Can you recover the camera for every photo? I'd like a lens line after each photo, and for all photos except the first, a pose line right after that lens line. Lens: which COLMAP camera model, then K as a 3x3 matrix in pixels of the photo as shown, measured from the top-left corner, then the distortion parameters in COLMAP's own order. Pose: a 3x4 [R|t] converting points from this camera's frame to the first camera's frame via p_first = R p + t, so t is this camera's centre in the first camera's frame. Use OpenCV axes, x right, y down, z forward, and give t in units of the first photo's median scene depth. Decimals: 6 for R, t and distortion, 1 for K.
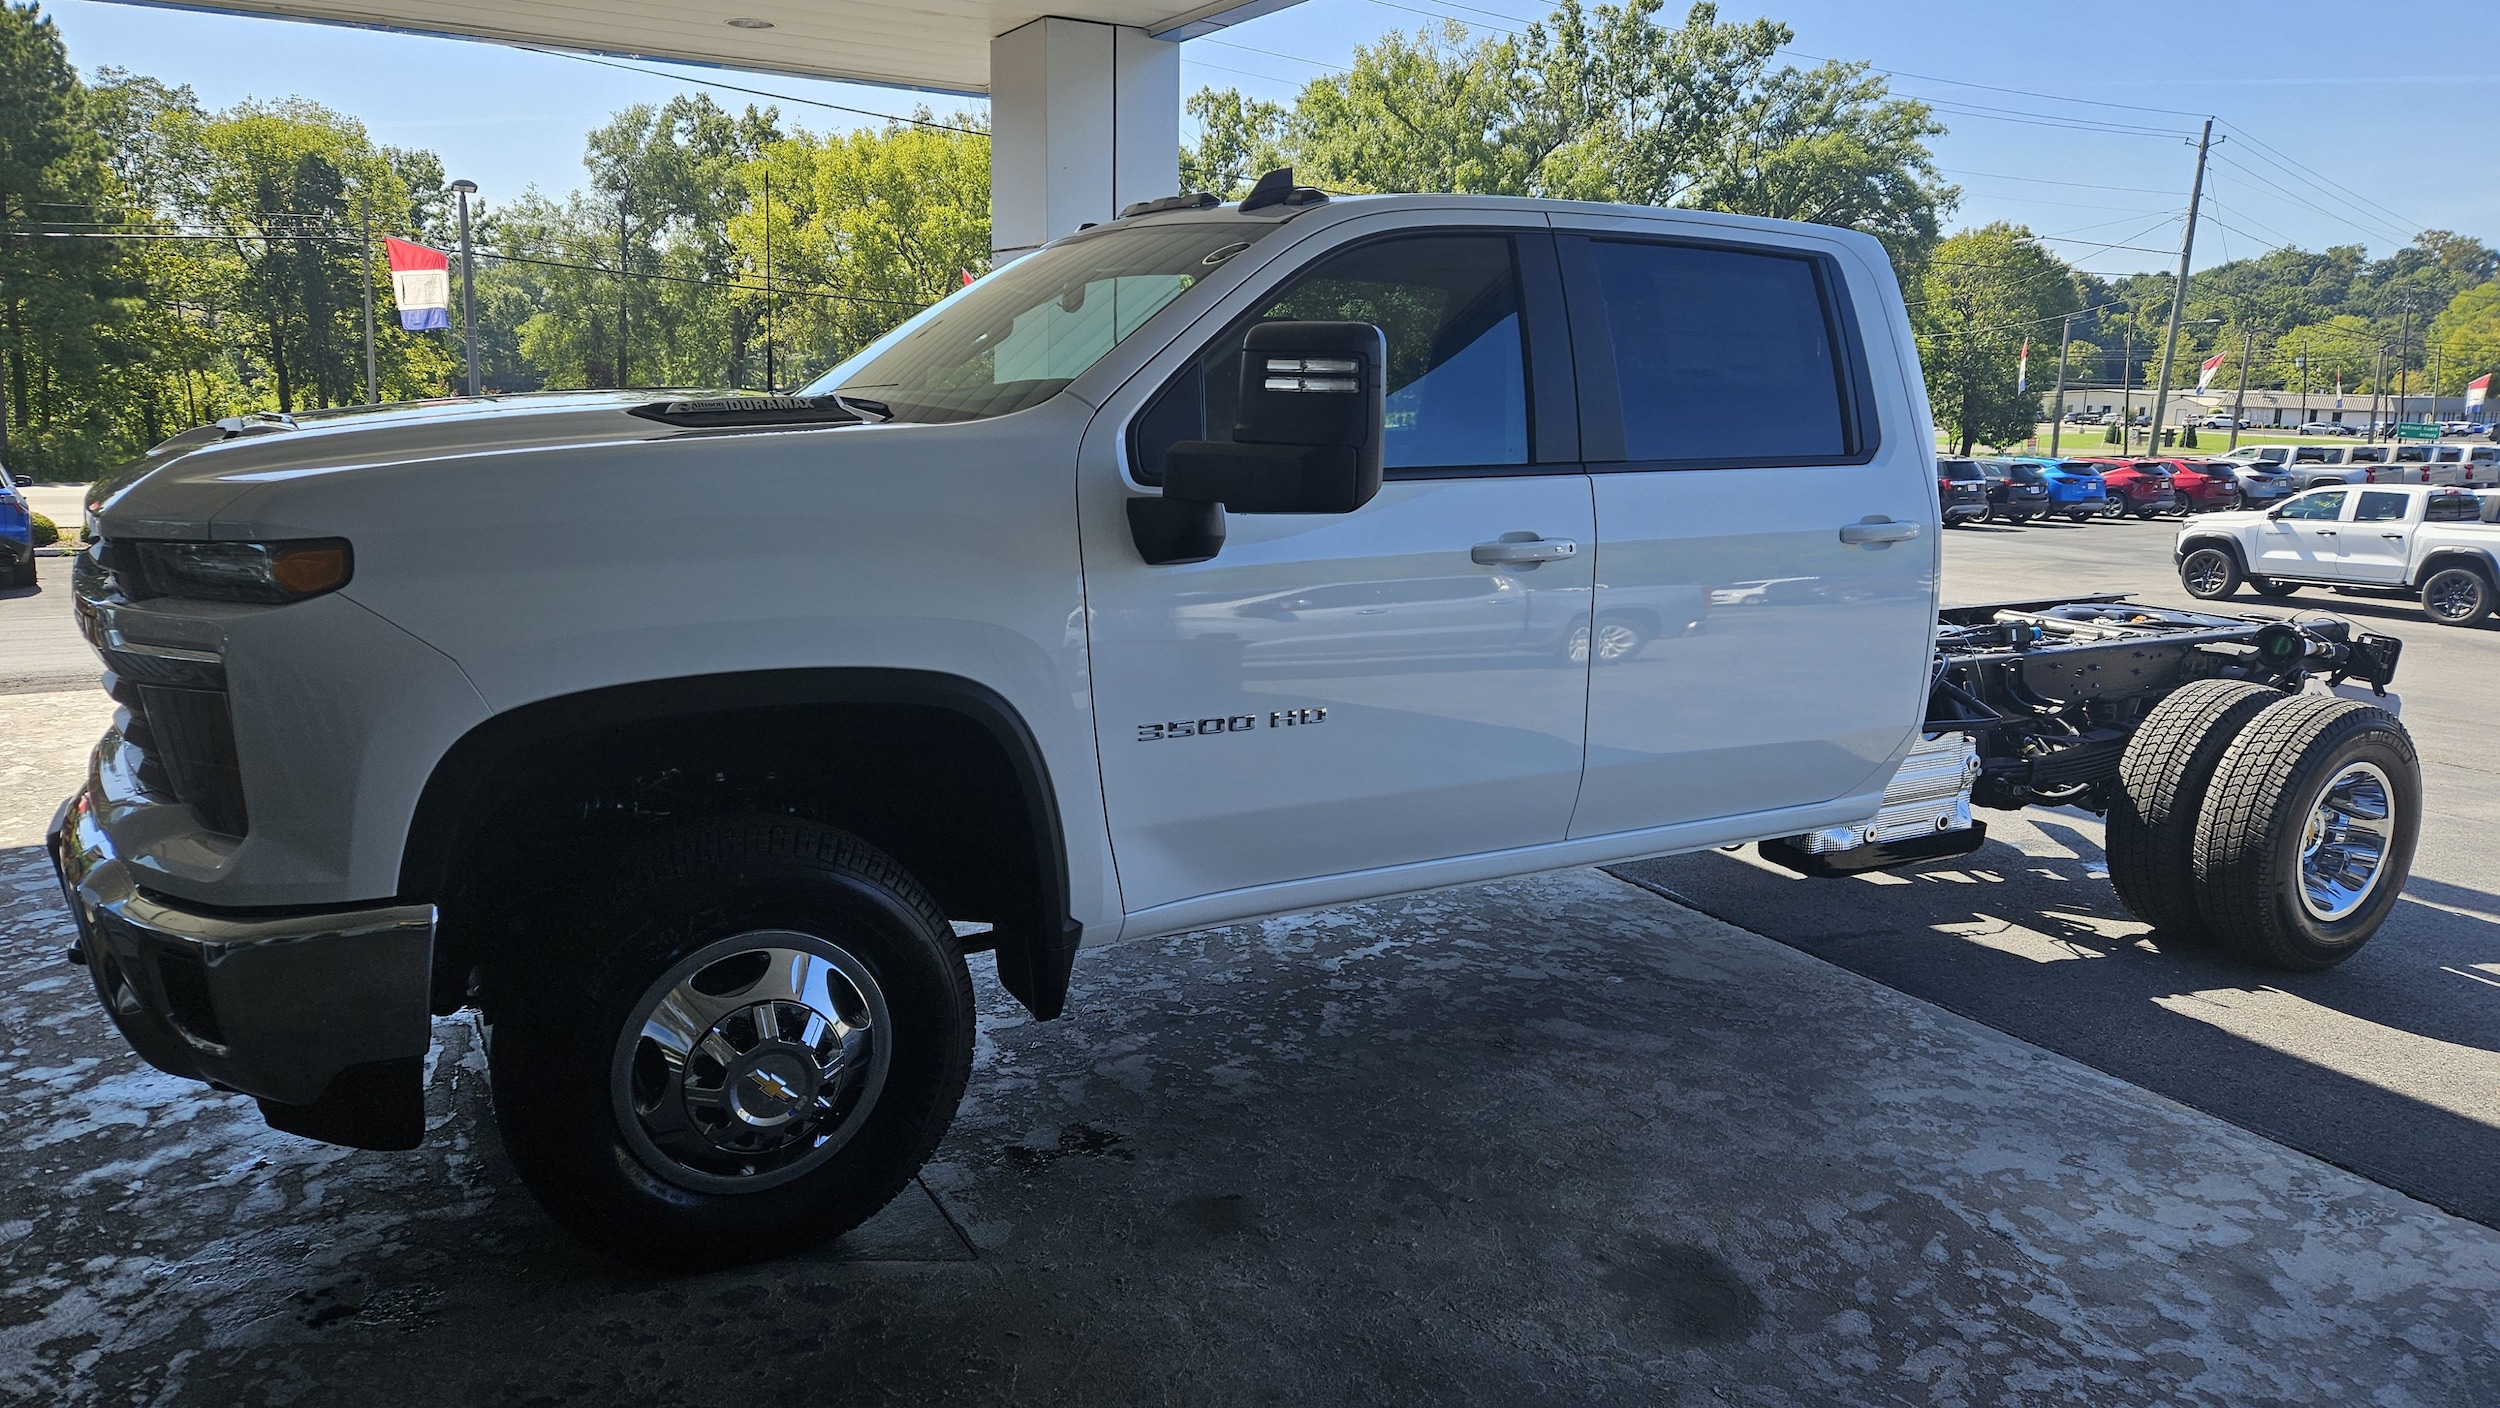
lens RADIAL K [[1733.4, 0, 1250.0], [0, 1733.4, 704.0], [0, 0, 1]] dist [0.081751, -0.075334]
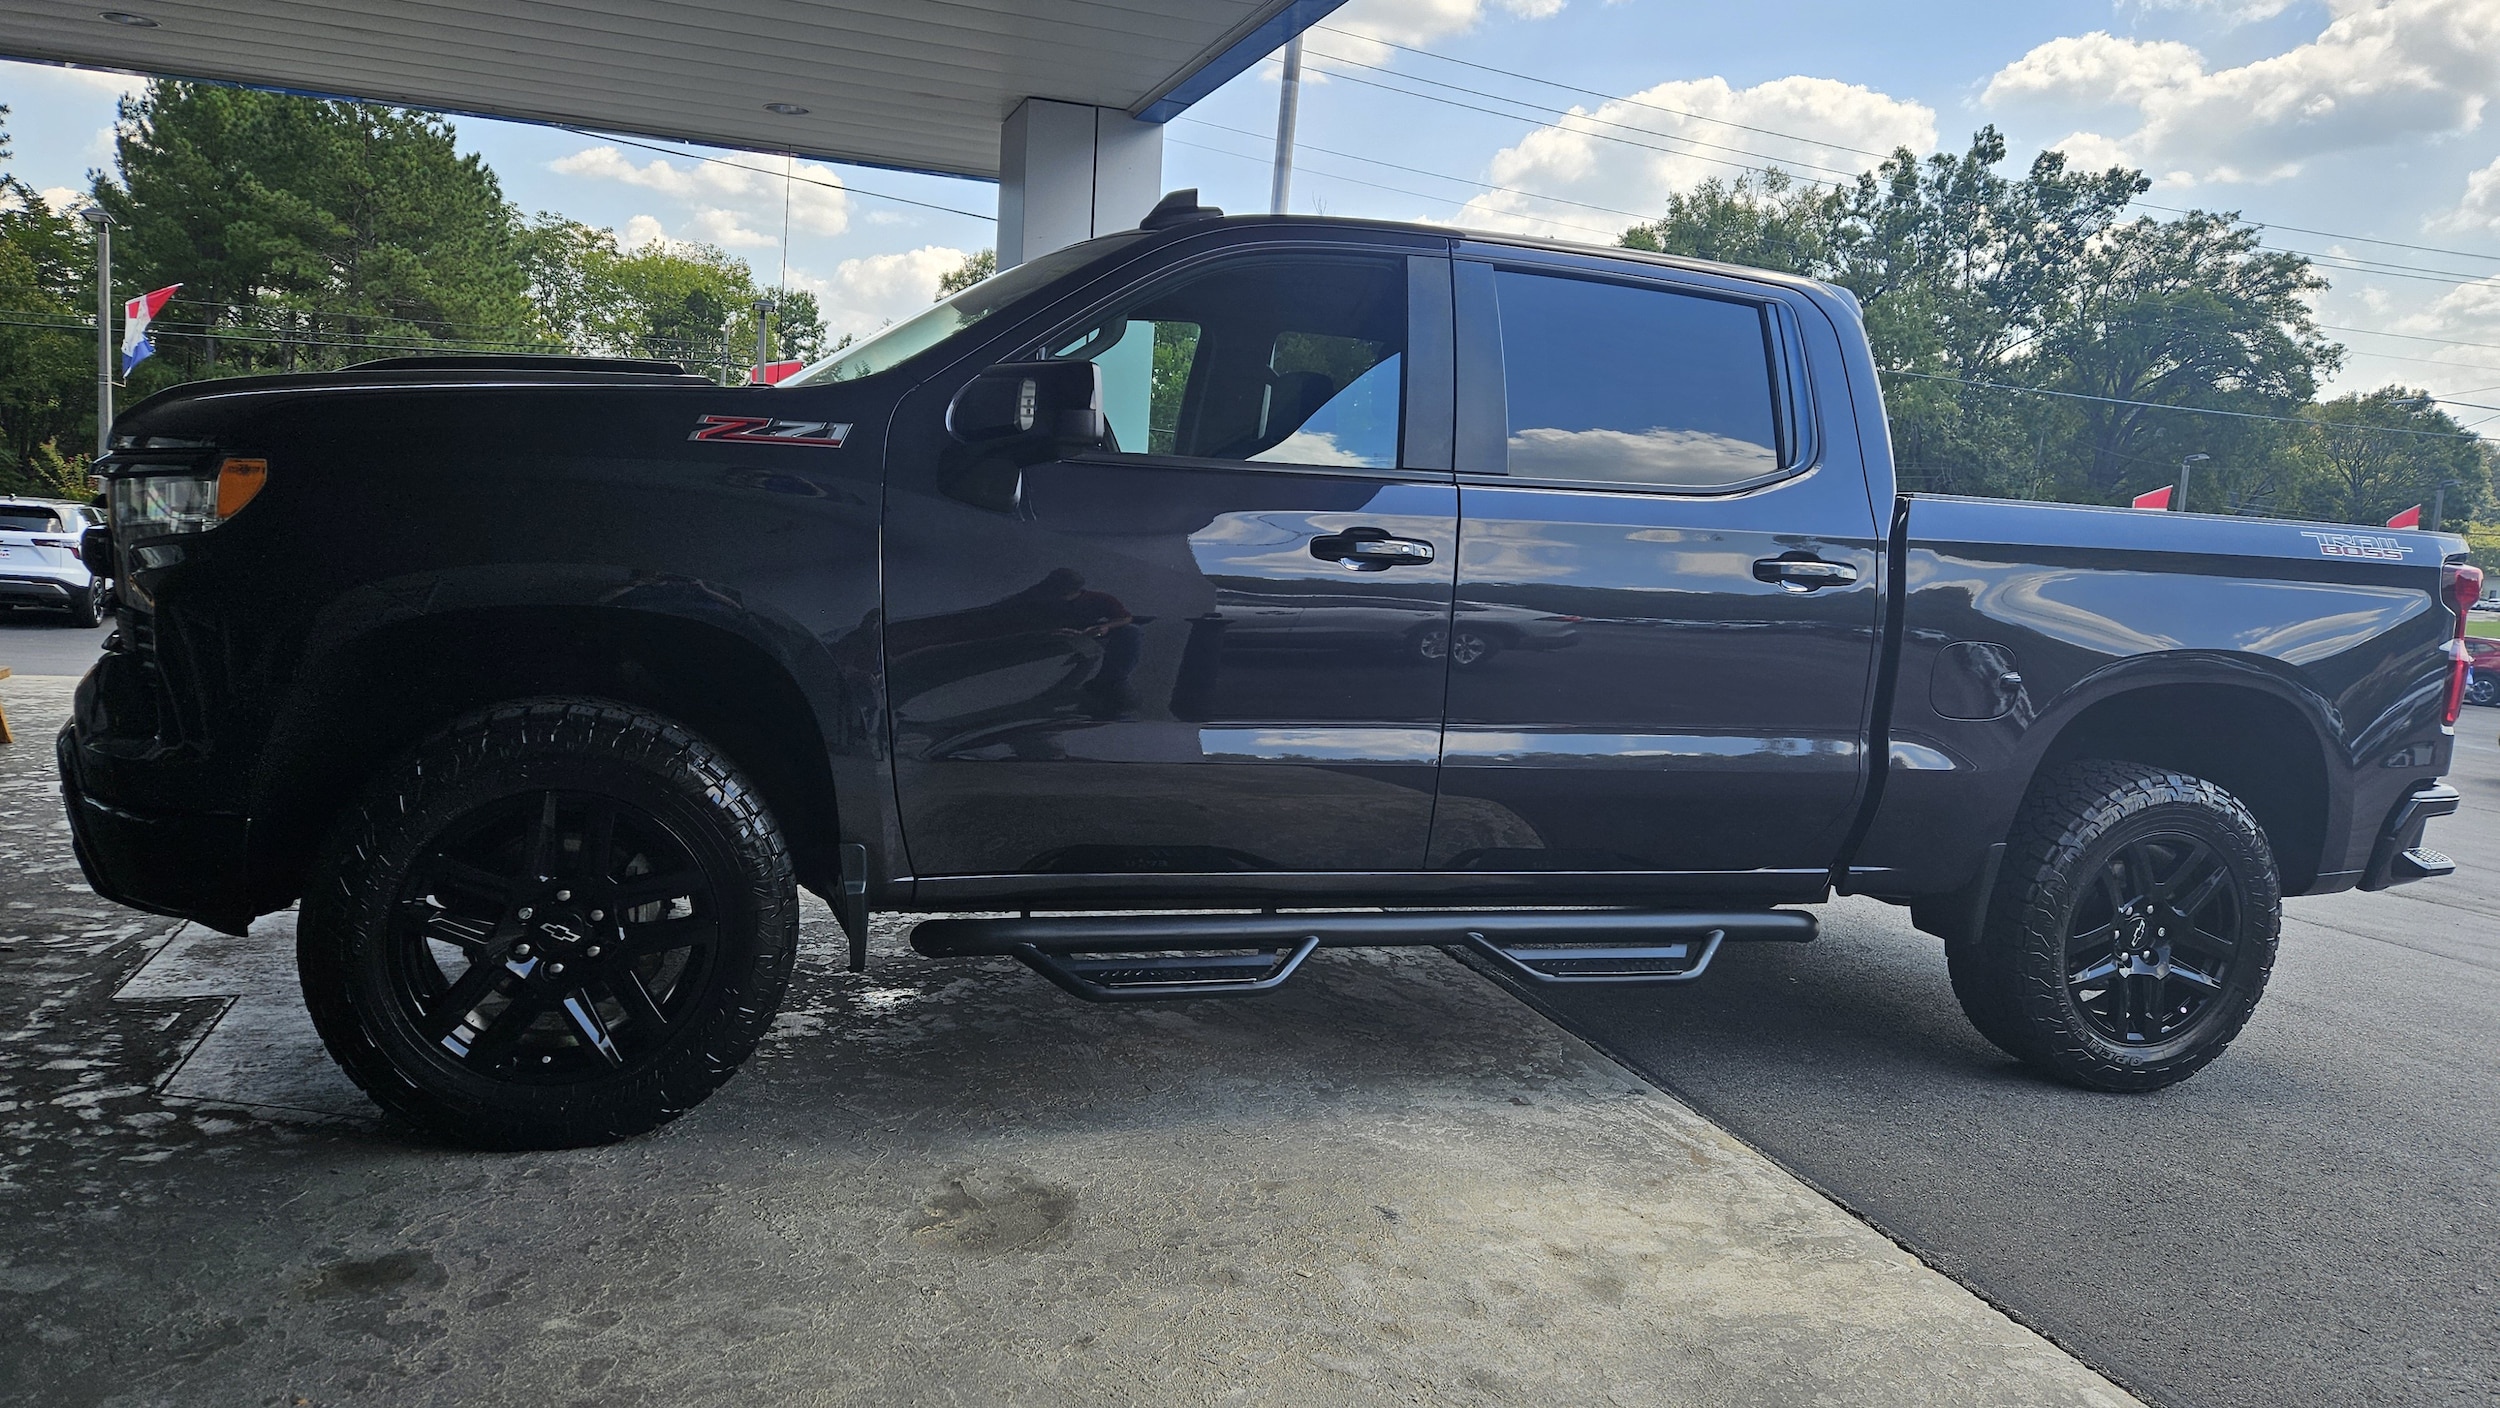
lens RADIAL K [[1740.0, 0, 1227.0], [0, 1740.0, 698.0], [0, 0, 1]] dist [0.083024, -0.072969]
pose [[0.979427, 0.060257, -0.192594, 0.359563], [-0.076283, 0.994116, -0.076903, 0.070811], [0.186827, 0.090012, 0.978260, 0.012815]]
